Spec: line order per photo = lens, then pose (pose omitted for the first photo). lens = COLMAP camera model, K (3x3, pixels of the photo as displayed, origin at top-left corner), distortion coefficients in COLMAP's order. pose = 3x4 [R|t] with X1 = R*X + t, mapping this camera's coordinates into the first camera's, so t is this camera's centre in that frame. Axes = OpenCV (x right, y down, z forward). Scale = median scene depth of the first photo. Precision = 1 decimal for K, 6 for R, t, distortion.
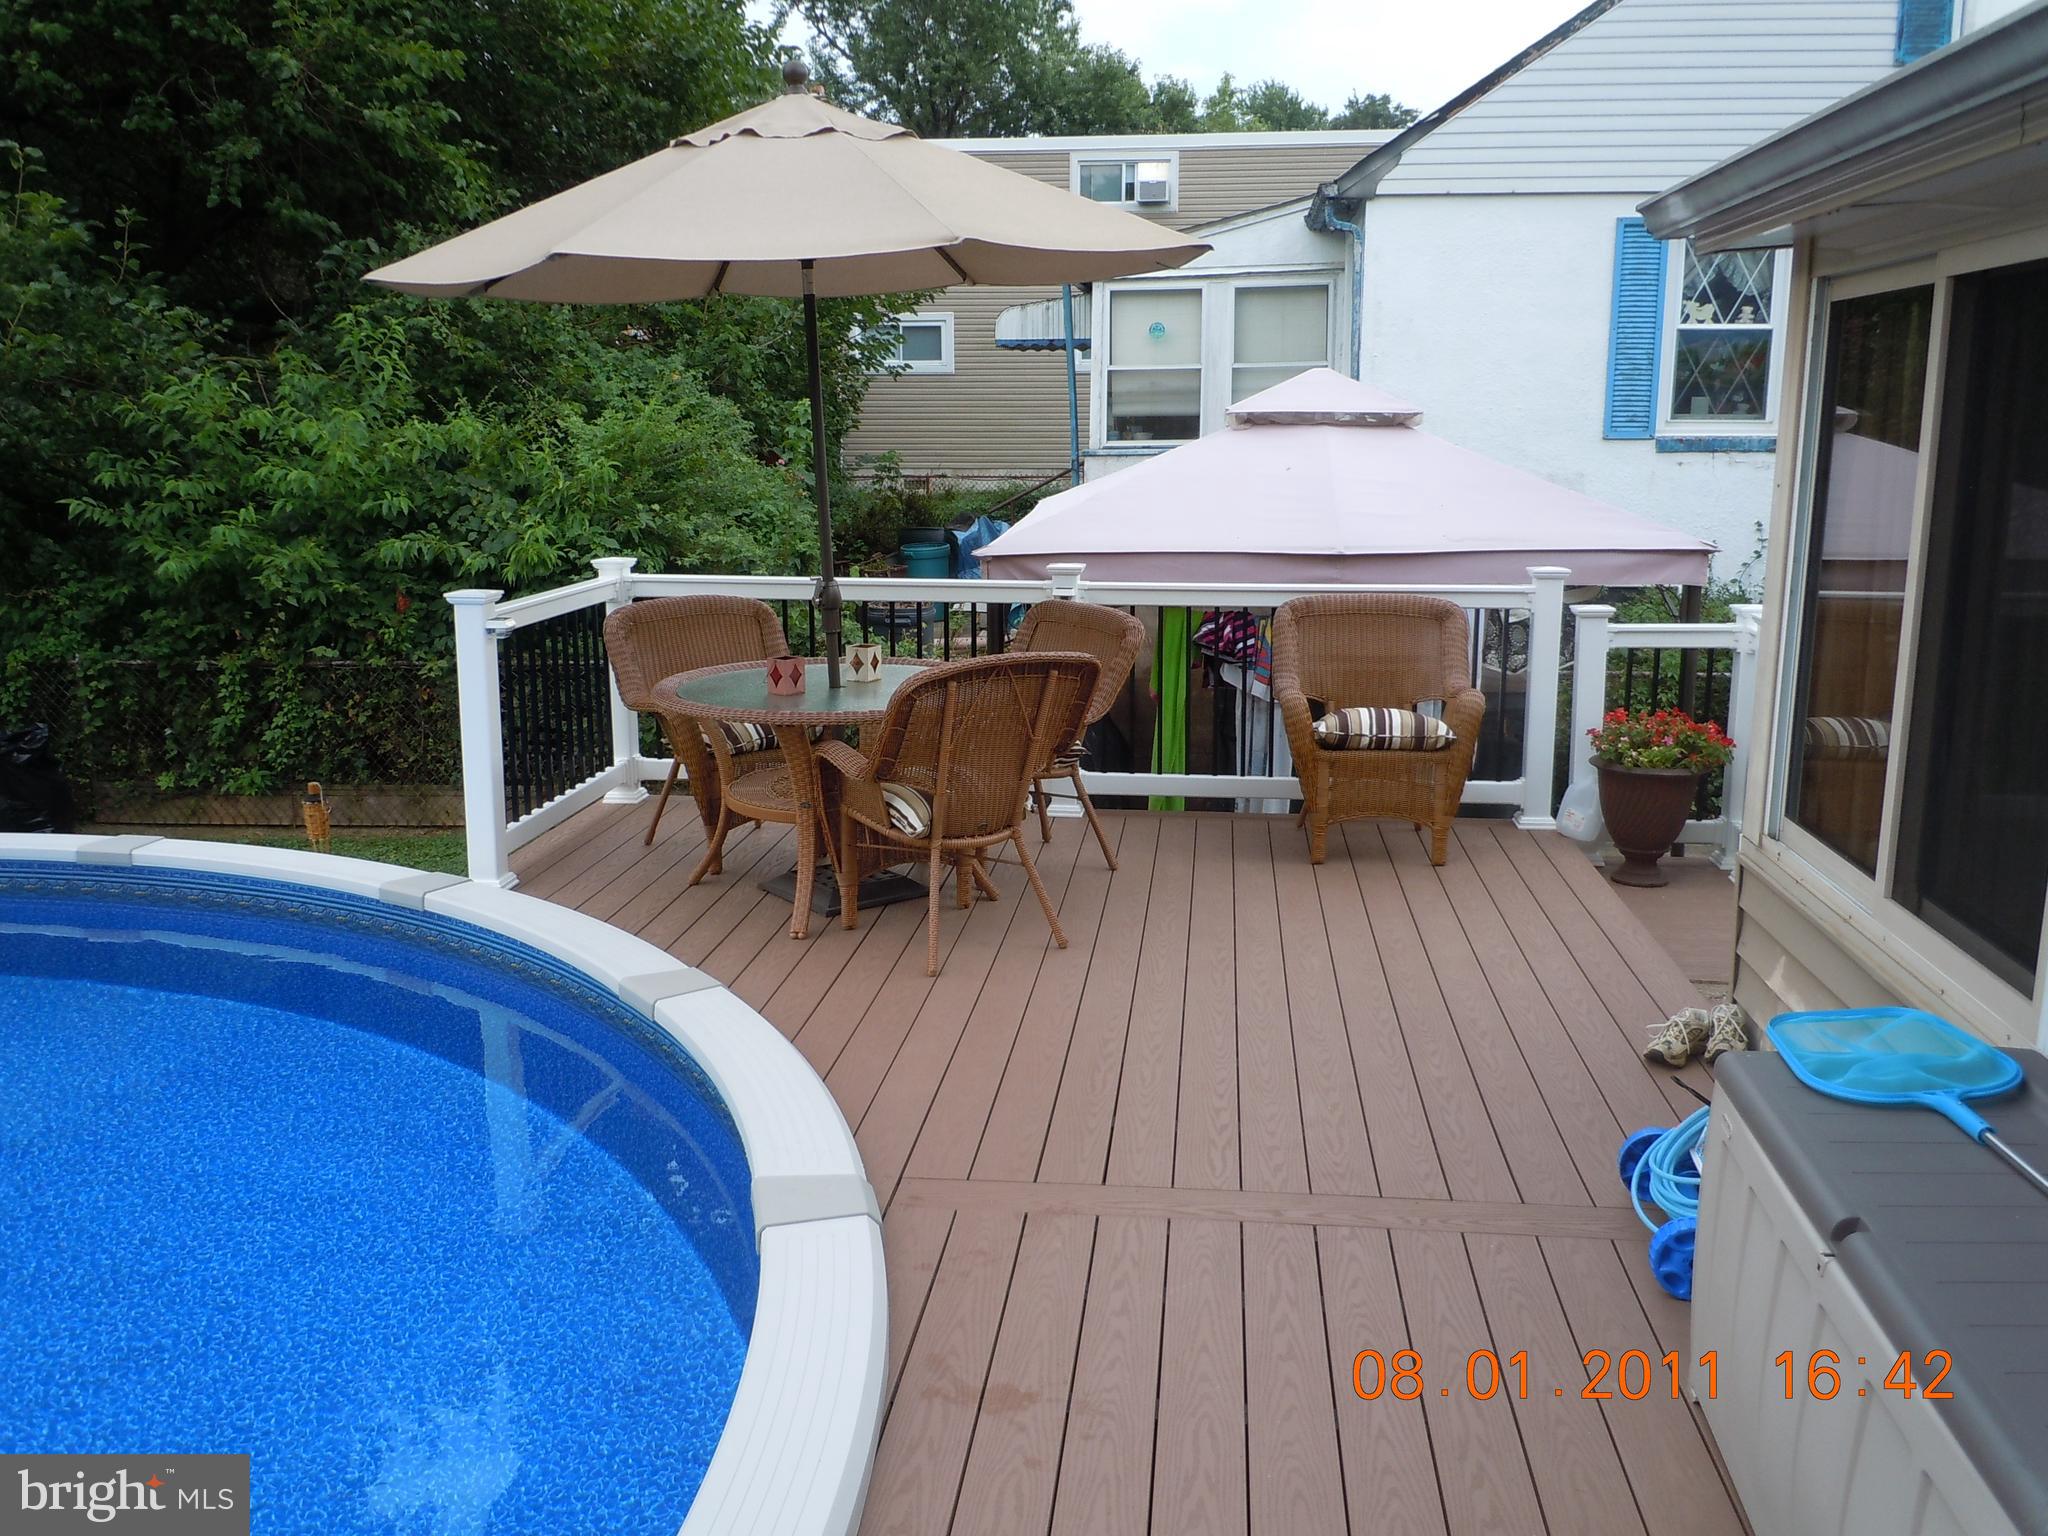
lens RADIAL K [[1718.2, 0, 1010.4], [0, 1718.2, 771.5], [0, 0, 1]] dist [0.001443, -0.019086]
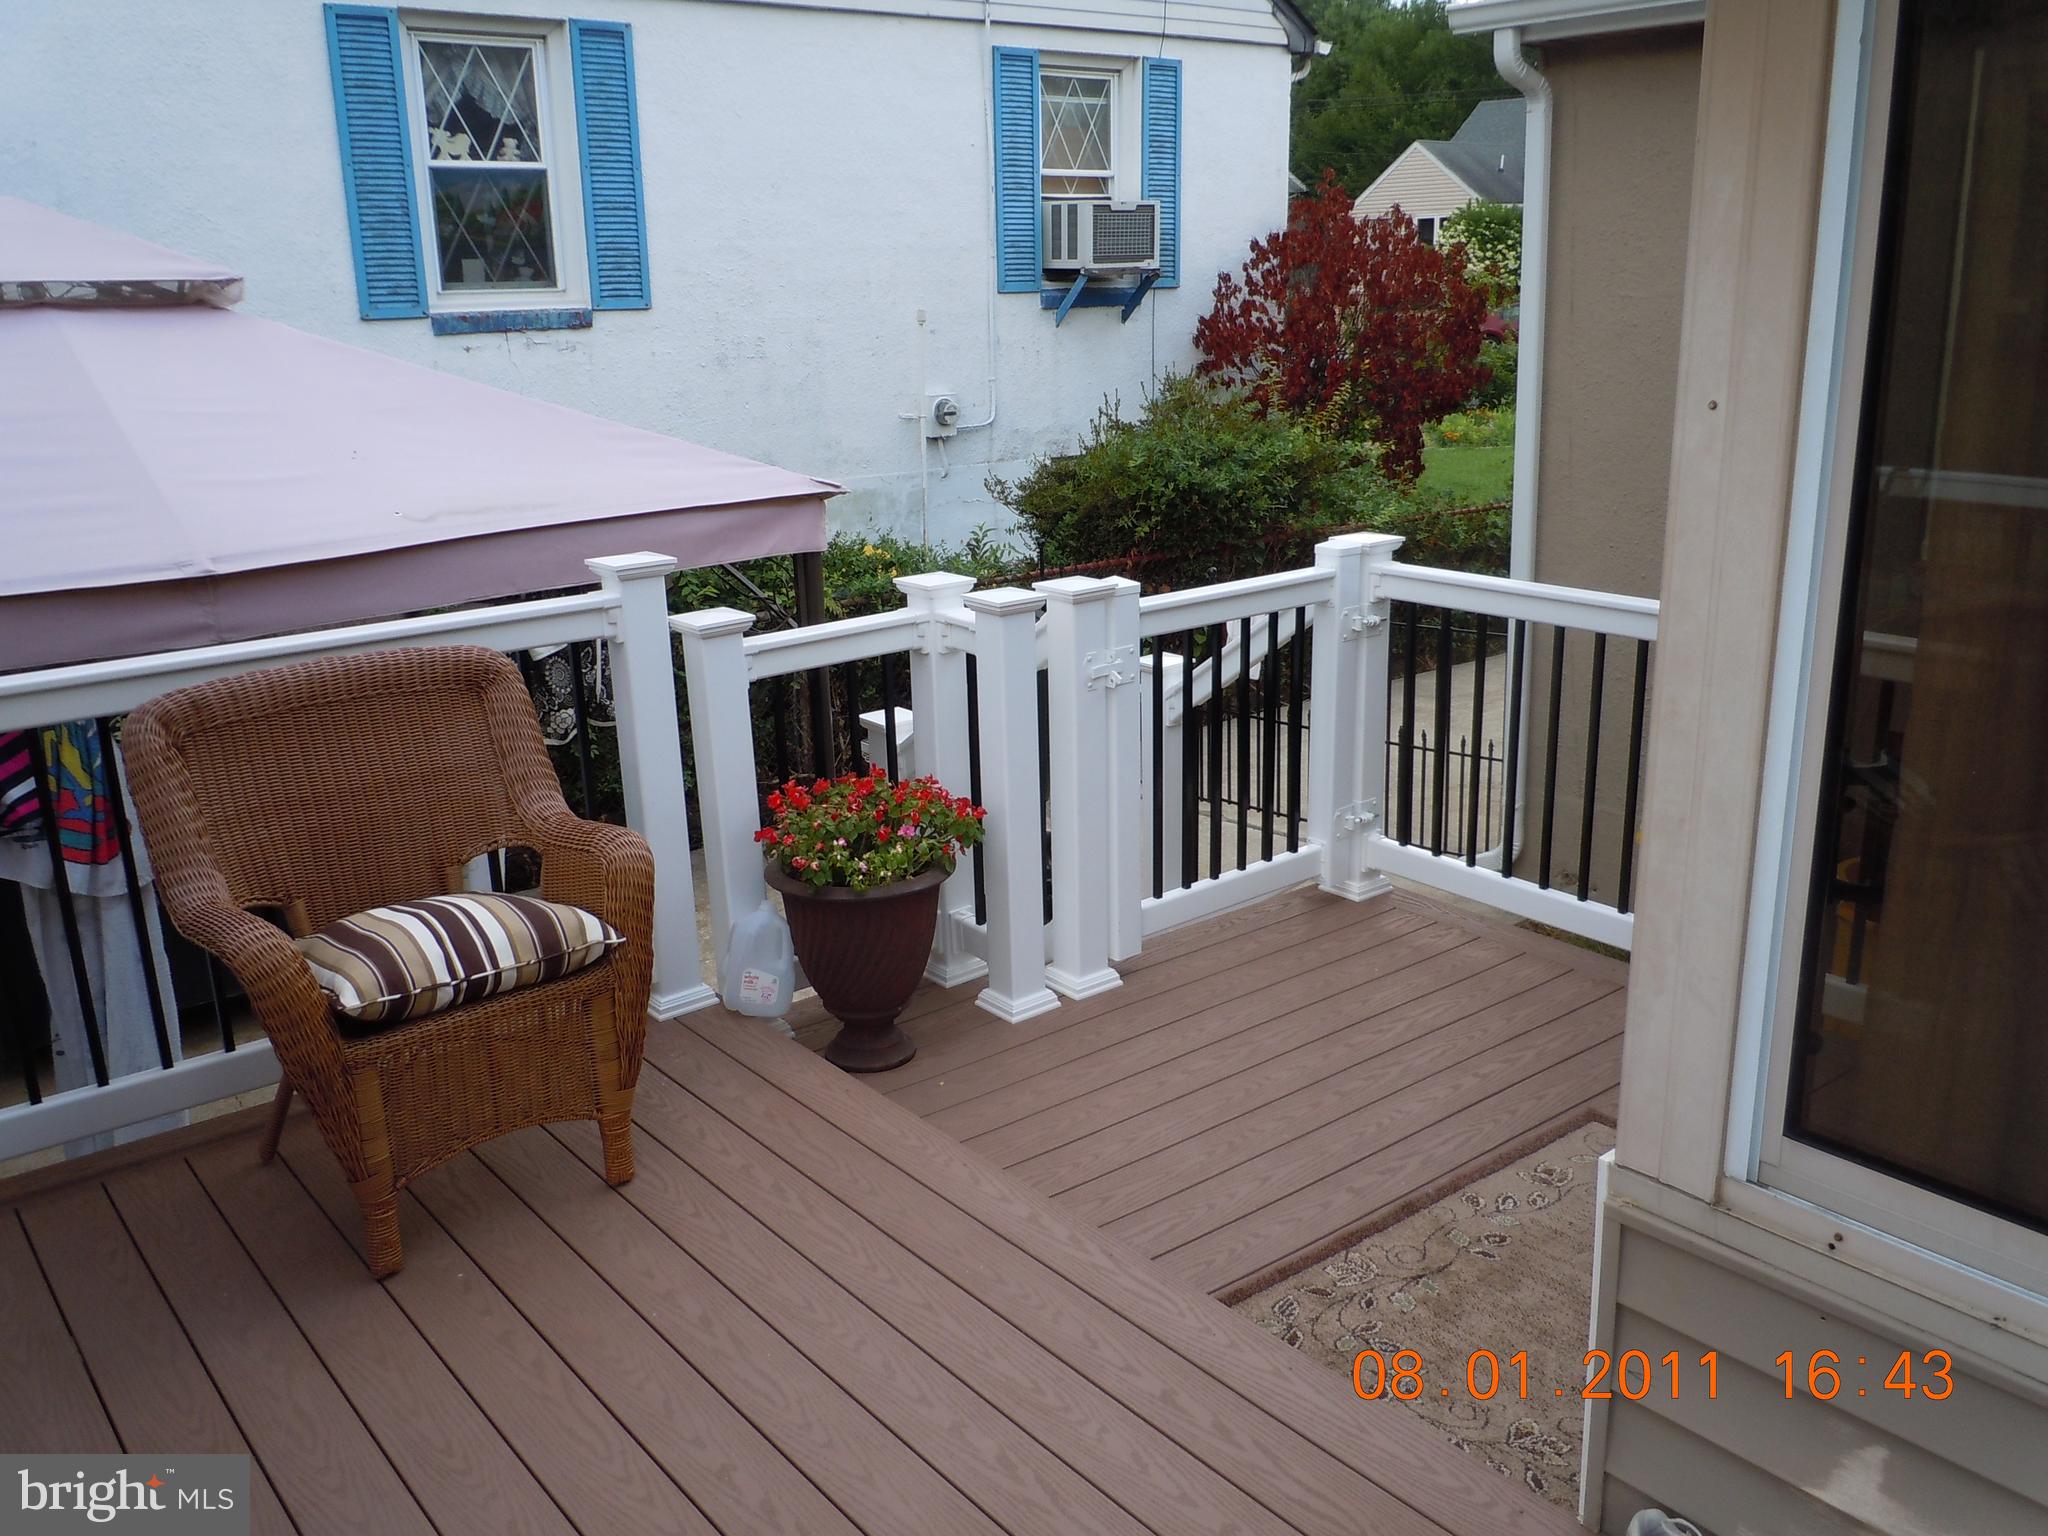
lens RADIAL K [[1718.2, 0, 1019.1], [0, 1718.2, 766.8], [0, 0, 1]] dist [0.001443, -0.019086]
pose [[0.702804, -0.210070, 0.679660, 0.008153], [0.165851, 0.977462, 0.130618, -0.059533], [-0.691780, 0.020923, 0.721805, 0.298177]]
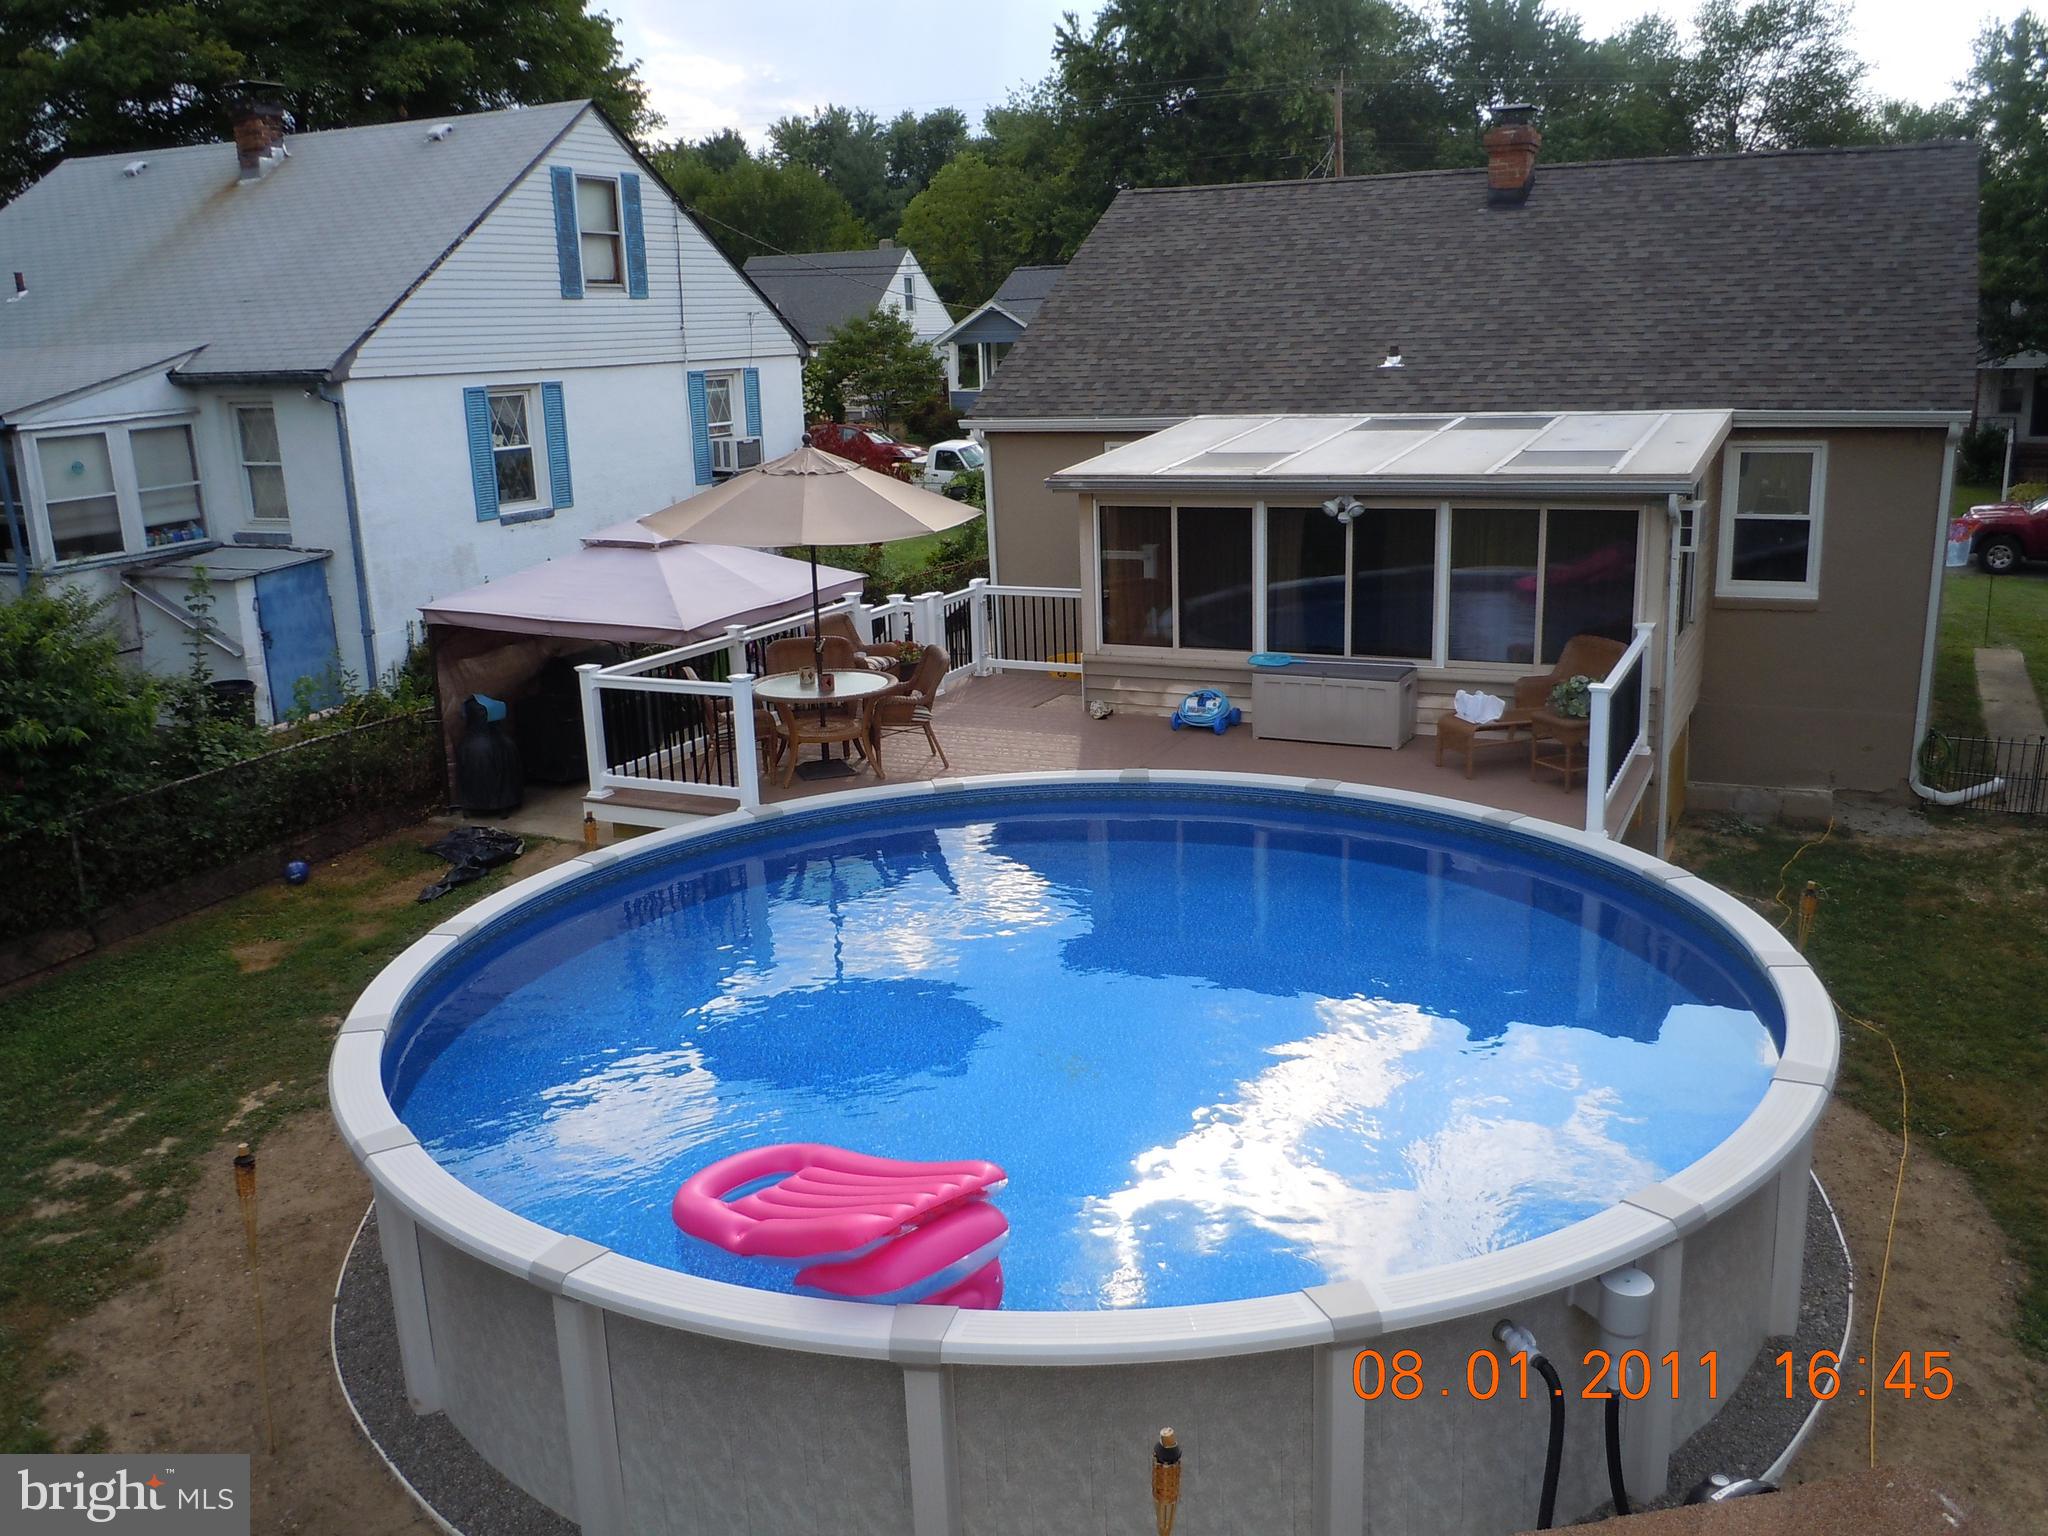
lens RADIAL K [[1718.2, 0, 1020.9], [0, 1718.2, 758.2], [0, 0, 1]] dist [0.001443, -0.019086]
pose [[0.332730, -0.238583, 0.912342, -1.048999], [0.225731, 0.959491, 0.168589, -0.140678], [-0.915607, 0.149849, 0.373107, -0.043414]]
